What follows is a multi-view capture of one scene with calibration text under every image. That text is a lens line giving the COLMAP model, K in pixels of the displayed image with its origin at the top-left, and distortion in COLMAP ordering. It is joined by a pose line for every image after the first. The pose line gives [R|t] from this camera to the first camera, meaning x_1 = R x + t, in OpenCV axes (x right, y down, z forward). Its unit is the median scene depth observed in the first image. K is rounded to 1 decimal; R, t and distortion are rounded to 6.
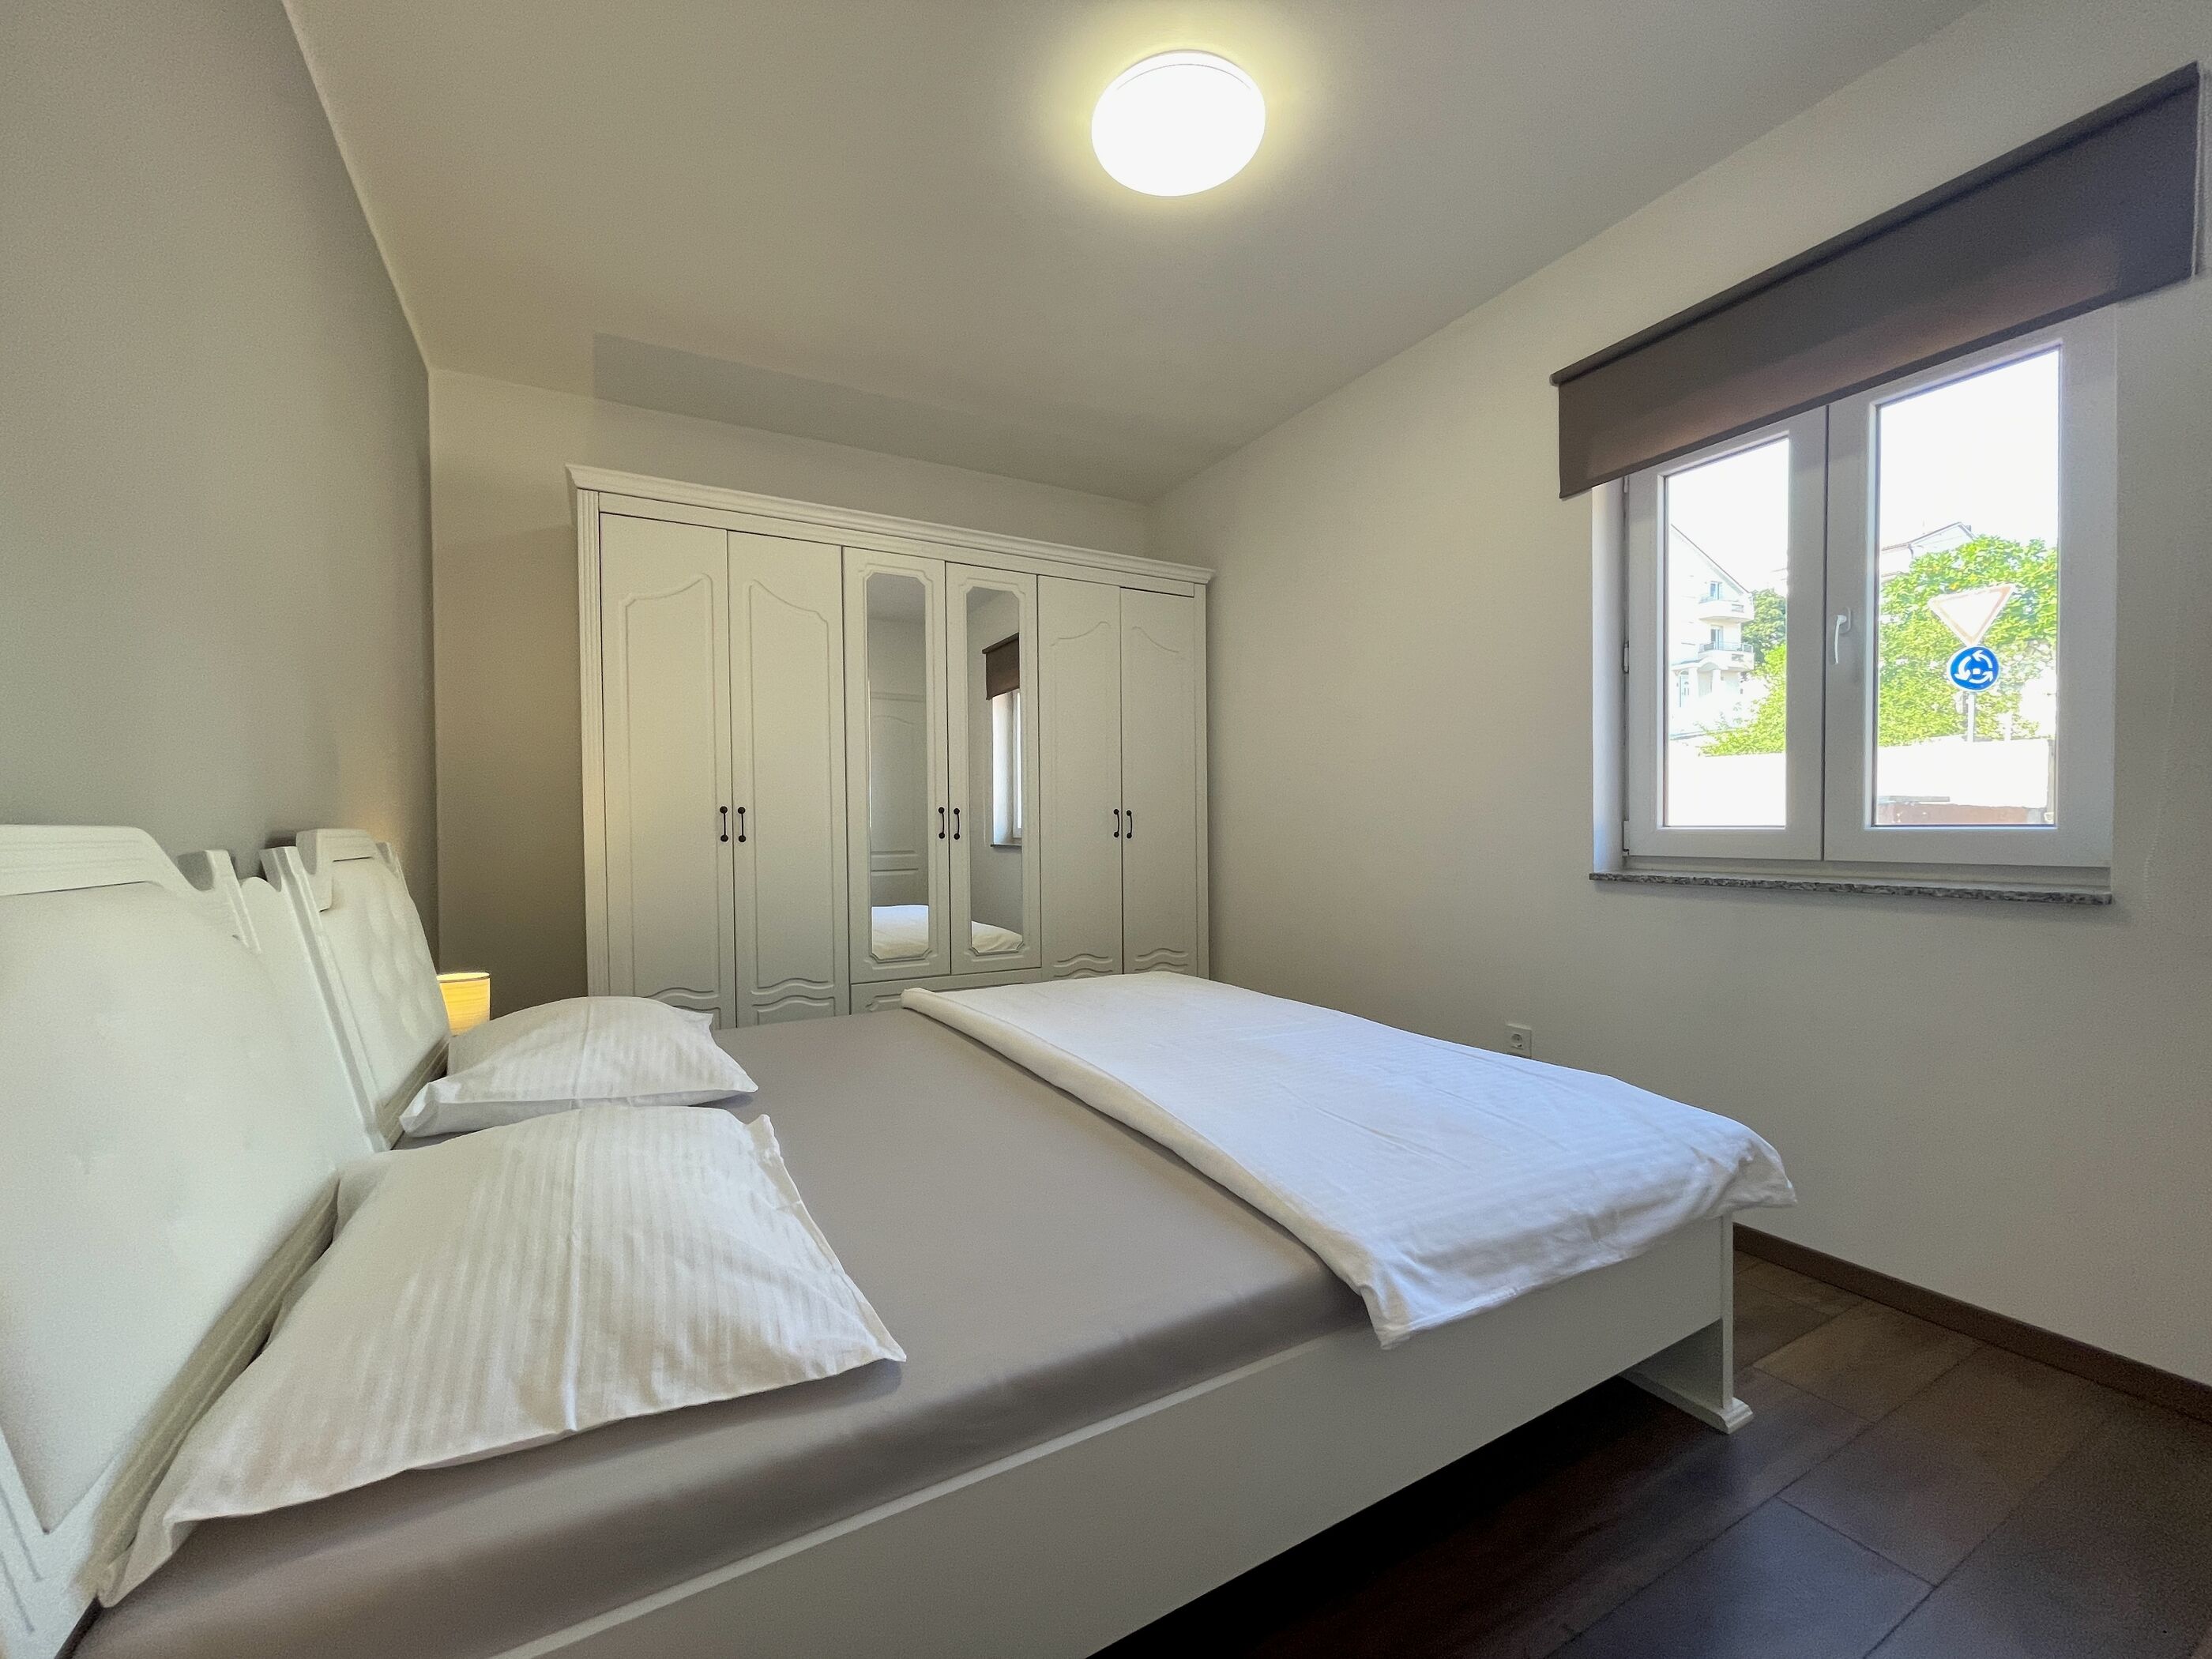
lens RADIAL K [[890.9, 0, 1096.4], [0, 890.9, 845.6], [0, 0, 1]] dist [-0.008841, -0.000553]
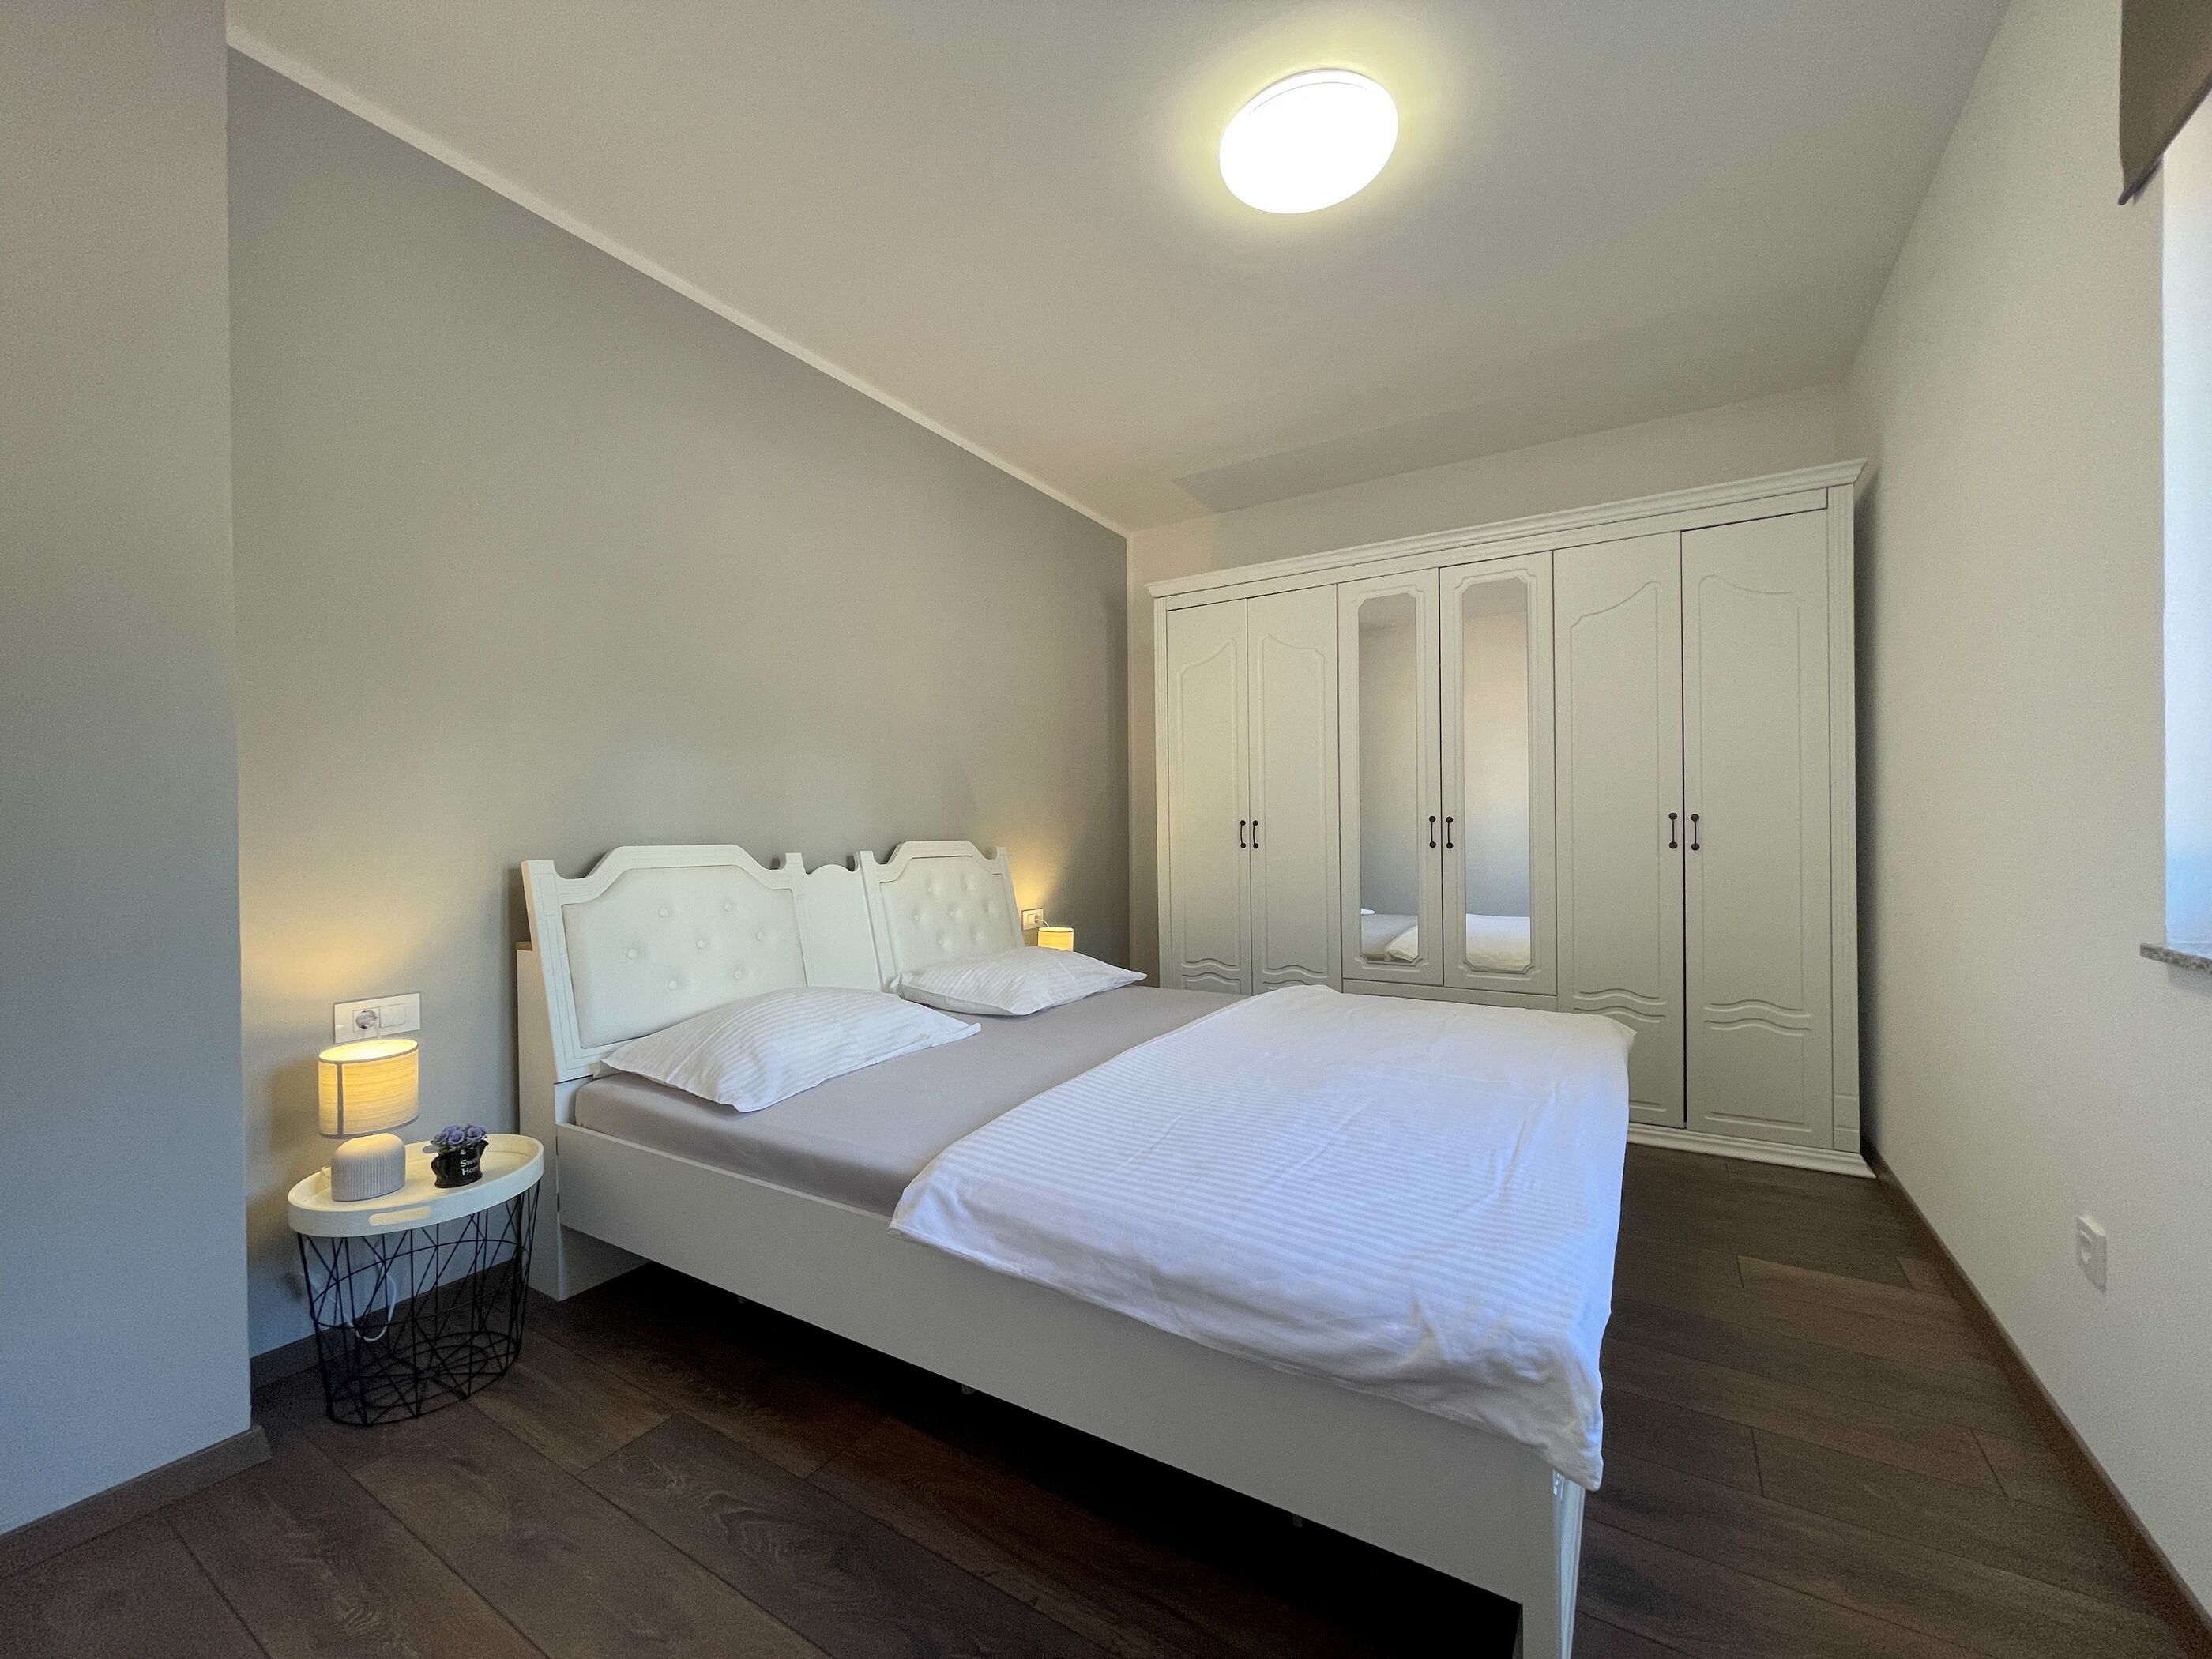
lens RADIAL K [[890.9, 0, 1096.4], [0, 890.9, 845.6], [0, 0, 1]] dist [-0.008841, -0.000553]
pose [[0.490423, 0.012421, -0.871396, 1.144044], [-0.010009, 0.999913, 0.008619, -0.033607], [0.871427, 0.004495, 0.490504, 0.409895]]
